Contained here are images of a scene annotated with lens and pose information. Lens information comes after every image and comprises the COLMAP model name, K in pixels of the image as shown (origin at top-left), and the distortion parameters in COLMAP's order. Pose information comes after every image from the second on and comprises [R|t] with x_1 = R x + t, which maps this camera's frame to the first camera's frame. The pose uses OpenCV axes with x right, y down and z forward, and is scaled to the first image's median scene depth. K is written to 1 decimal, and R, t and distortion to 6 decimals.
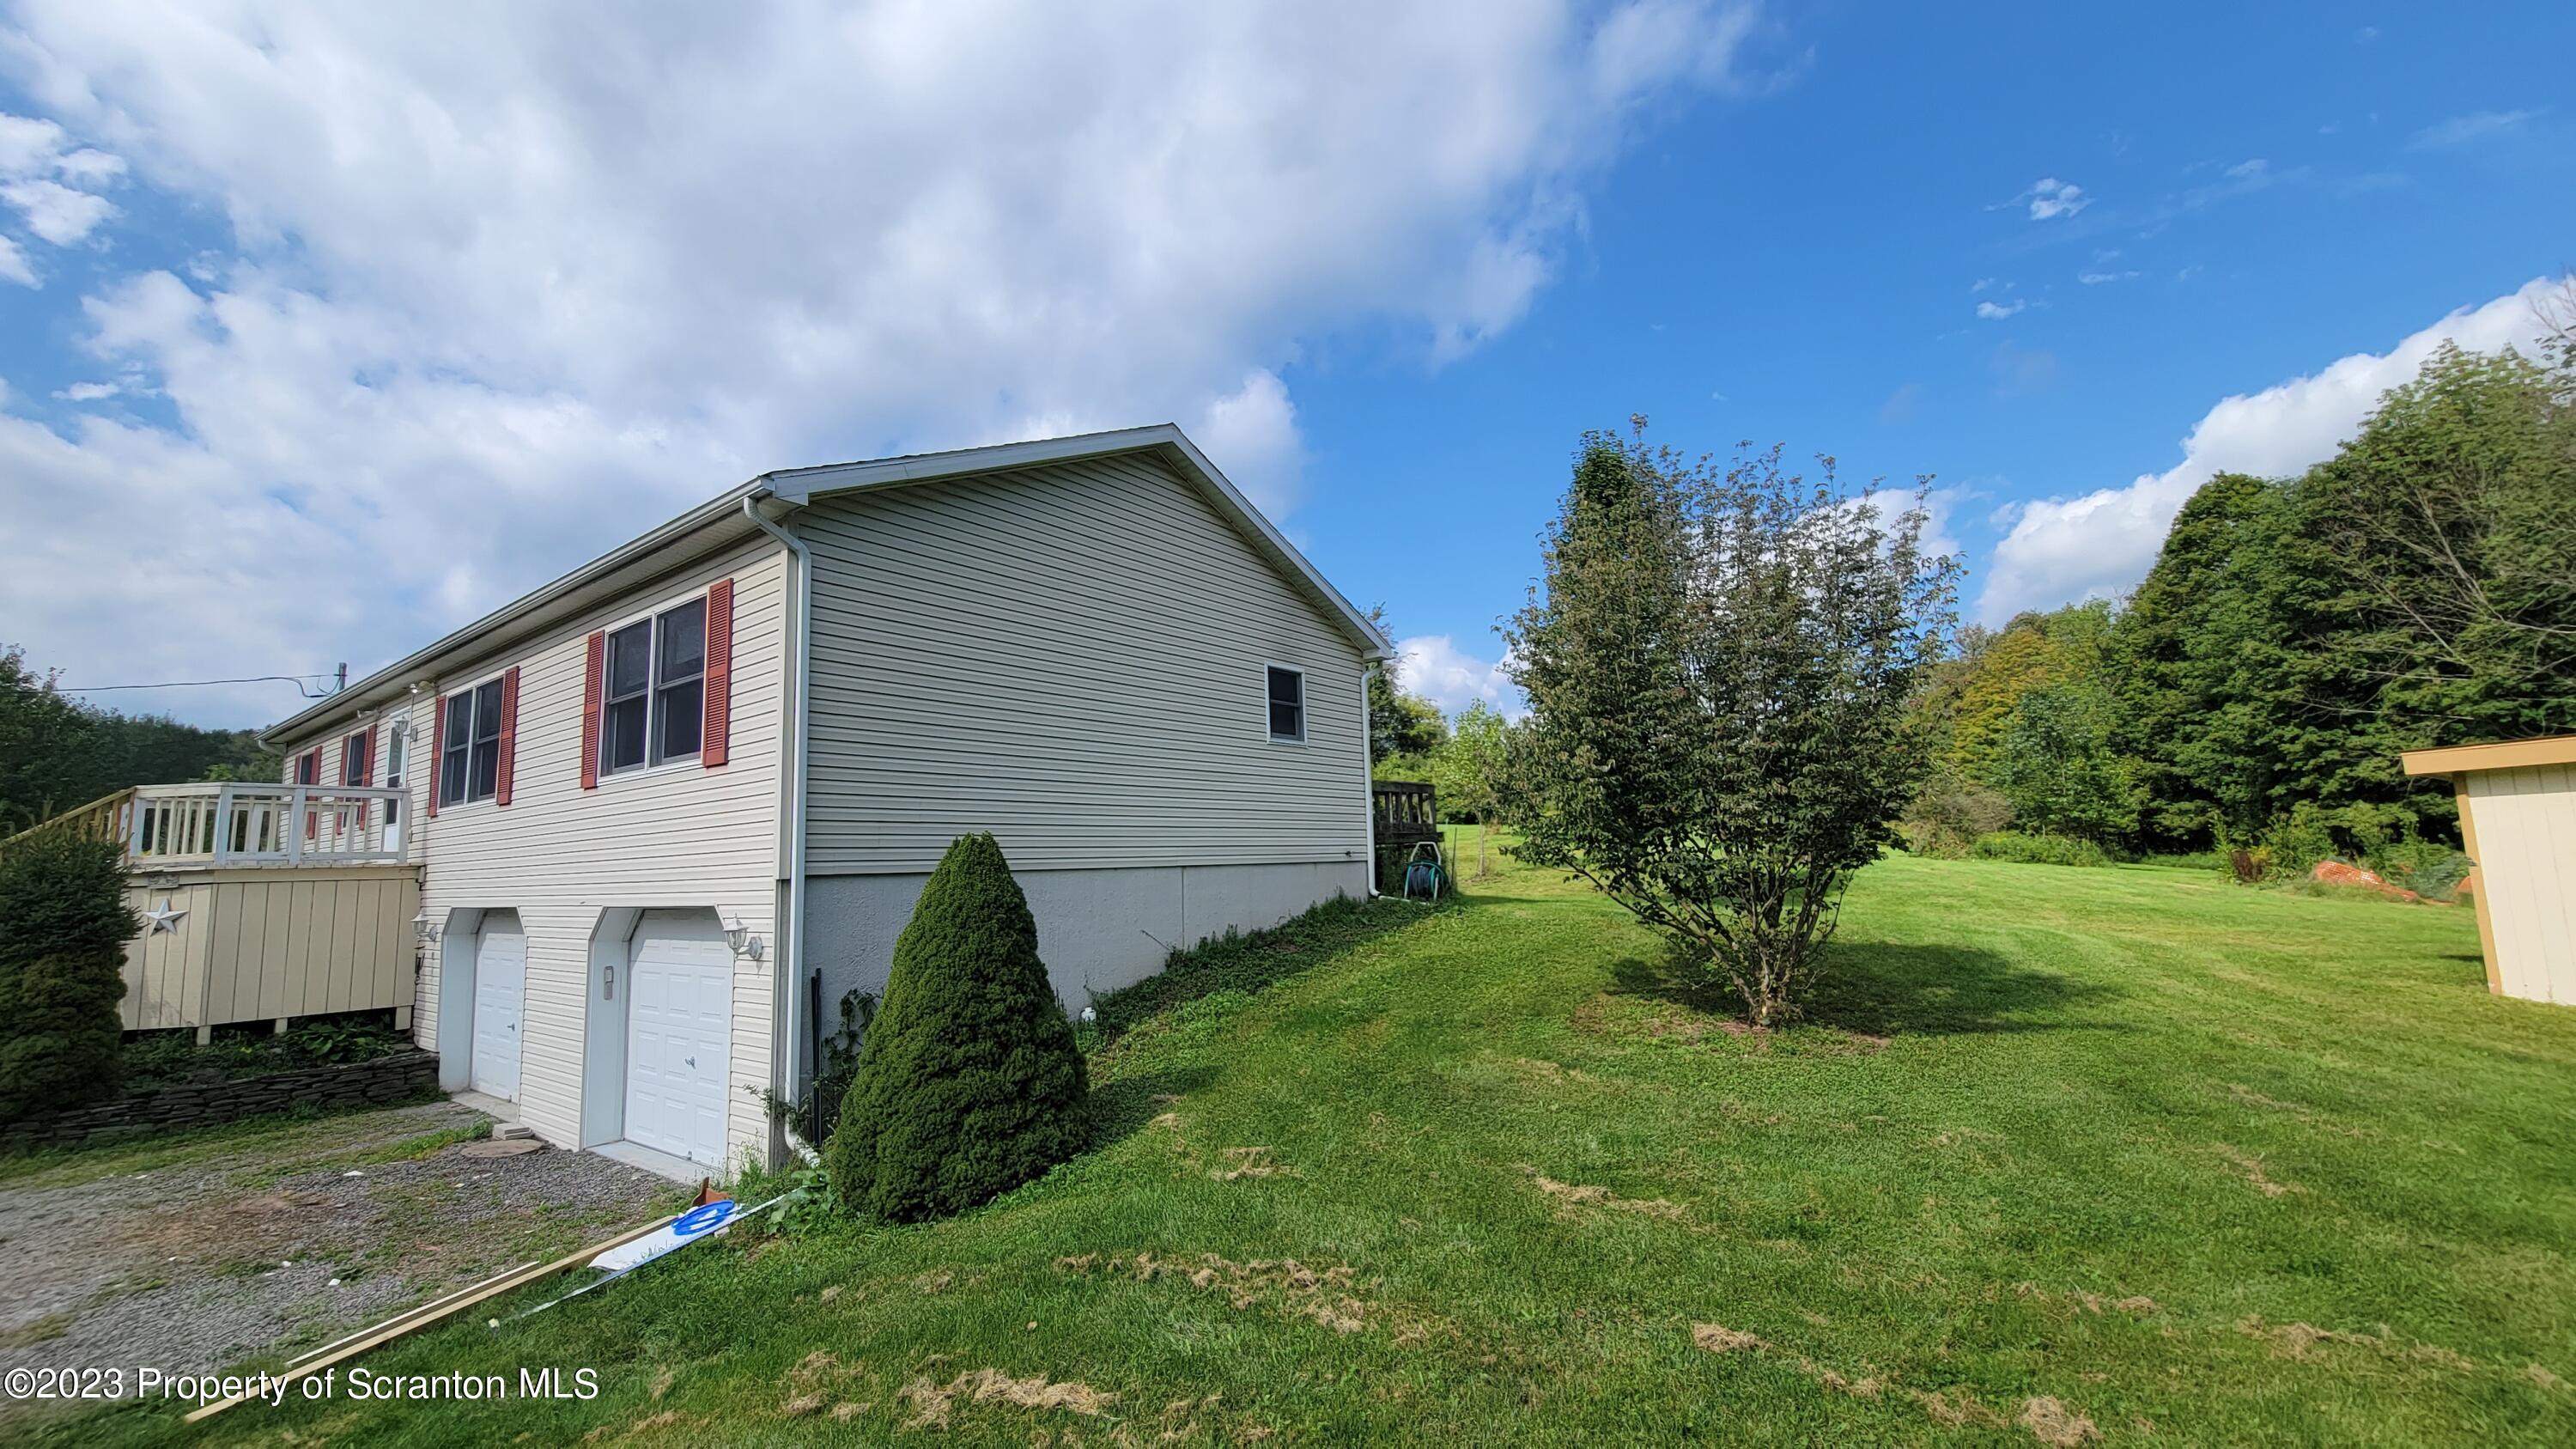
lens RADIAL K [[1023.5, 0, 1280.9], [0, 1023.5, 728.4], [0, 0, 1]] dist [-0.012277, -0.000080]
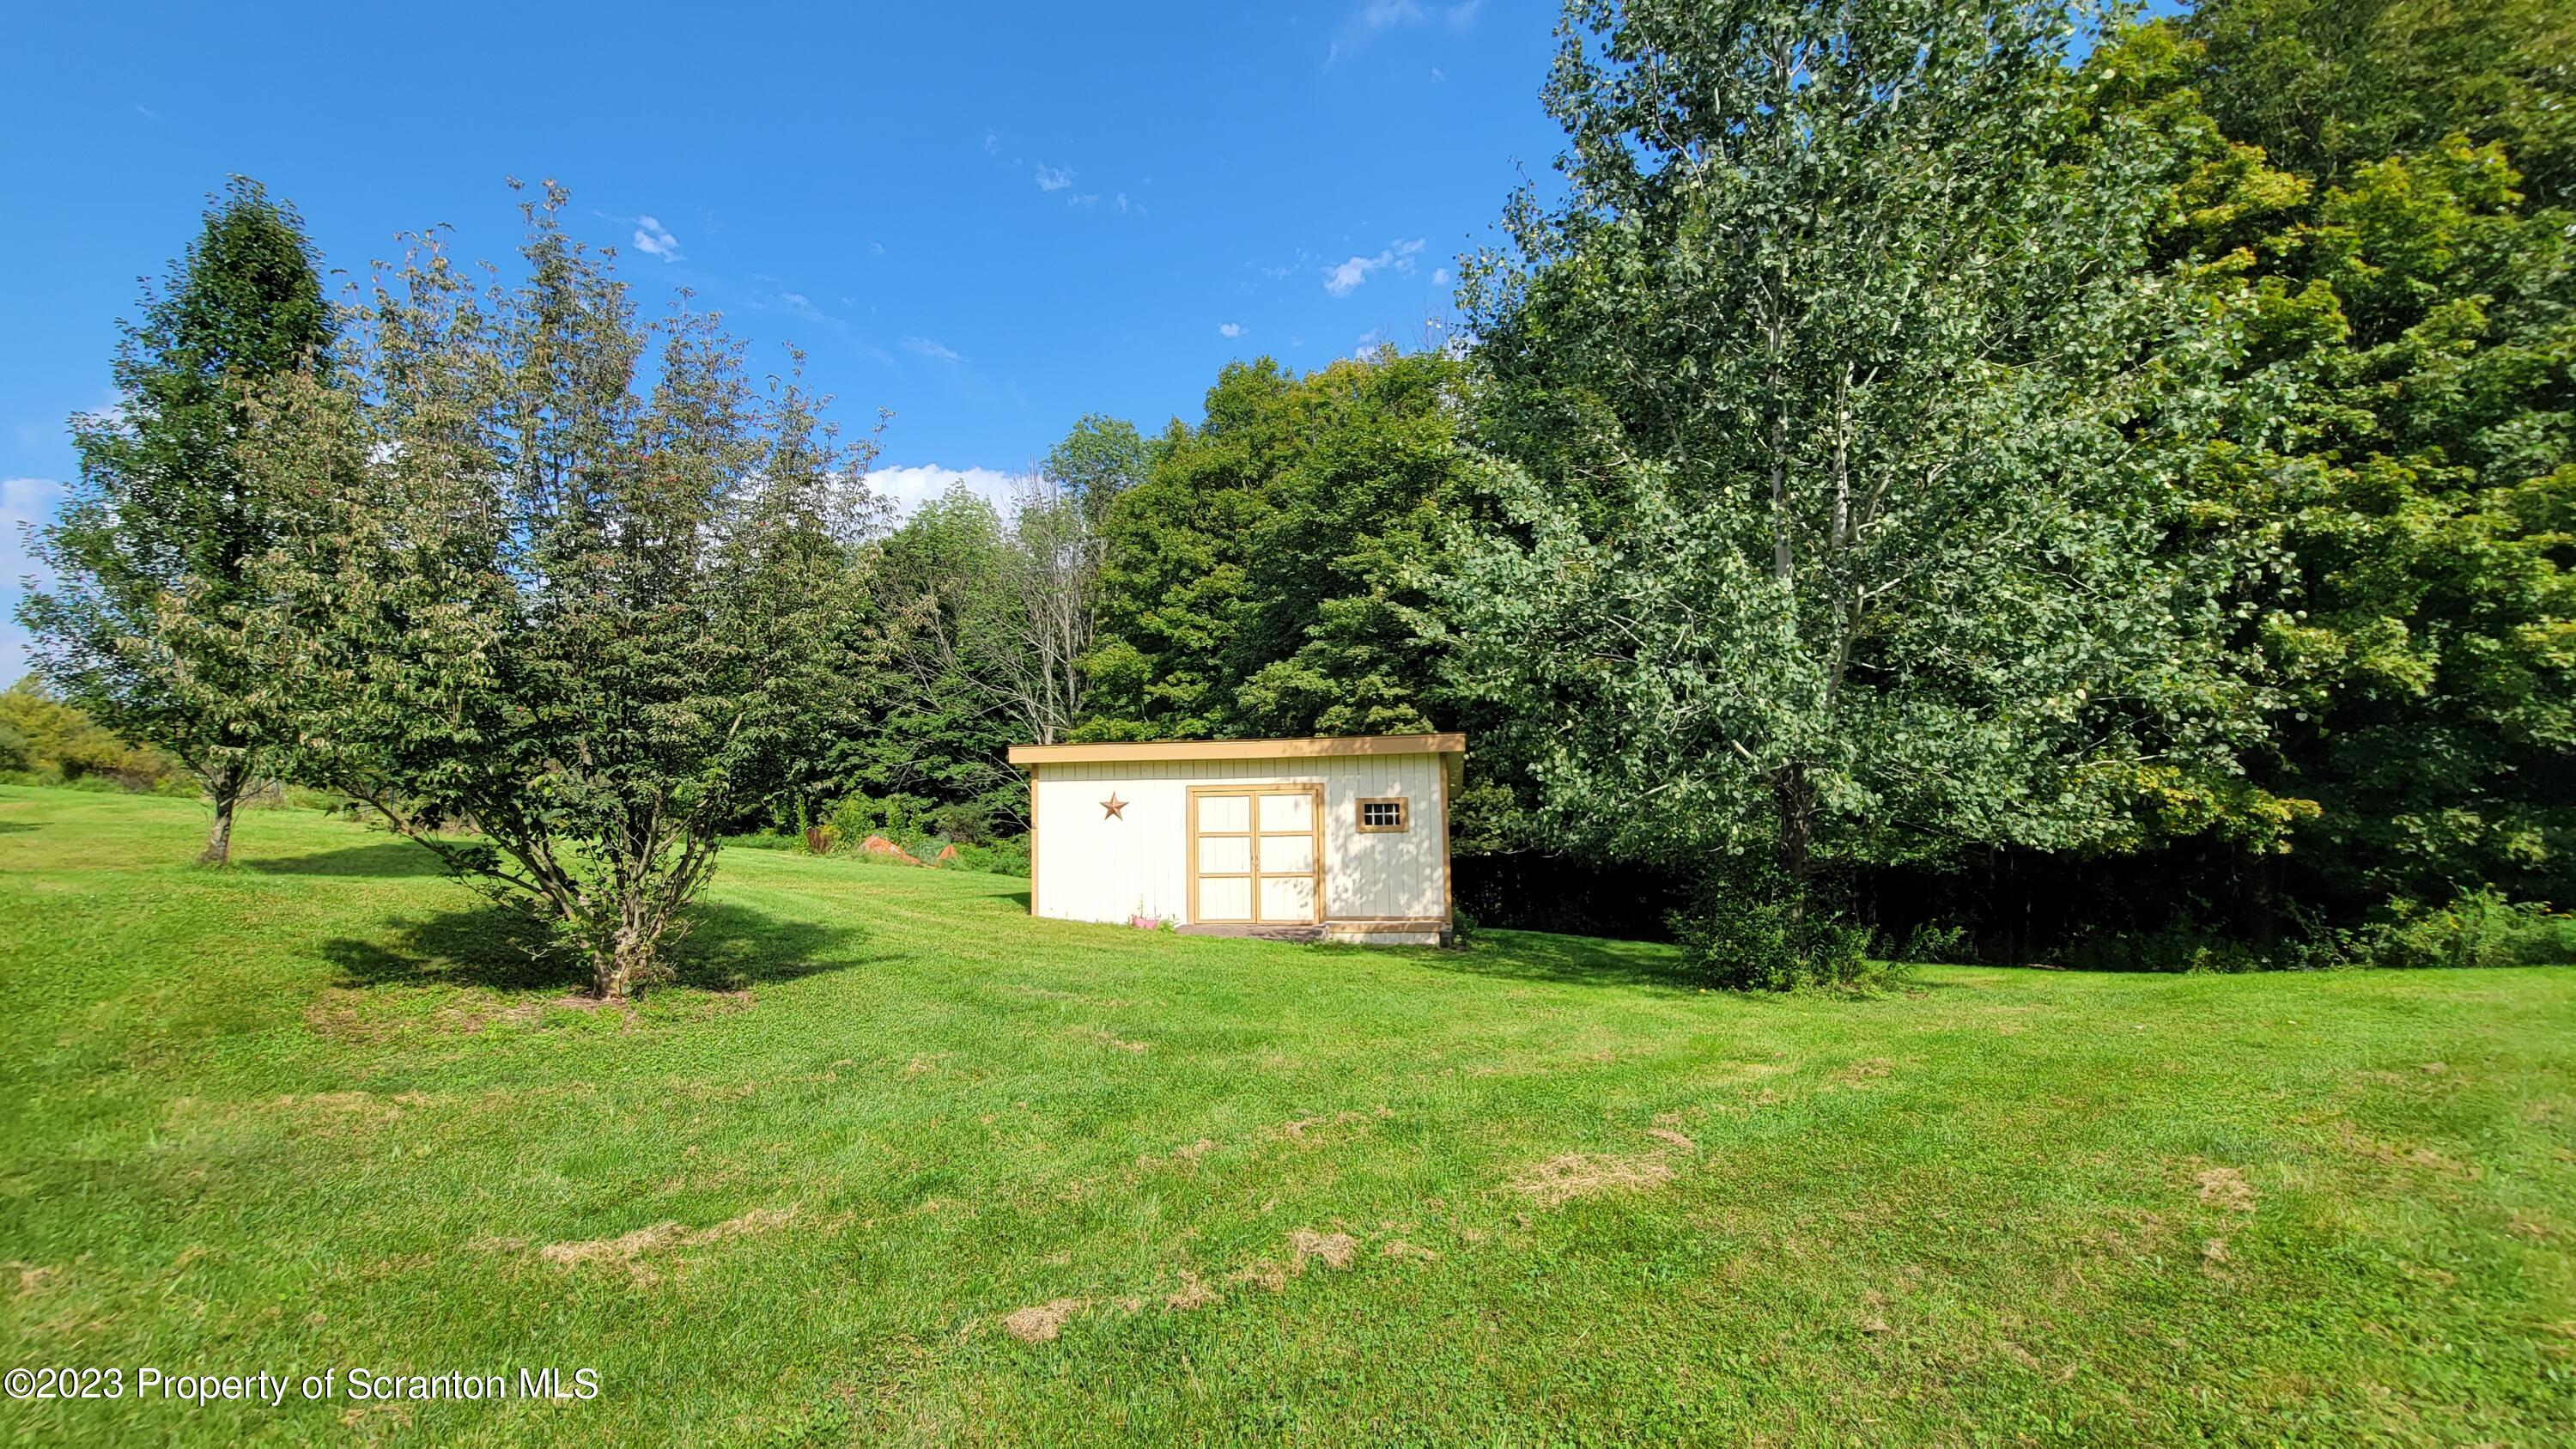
lens RADIAL K [[1023.5, 0, 1280.9], [0, 1023.5, 728.4], [0, 0, 1]] dist [-0.012277, -0.000080]
pose [[0.338515, 0.105232, 0.935058, -0.109316], [-0.121347, 0.990311, -0.067519, 0.064129], [-0.933104, -0.090610, 0.348005, 0.218114]]
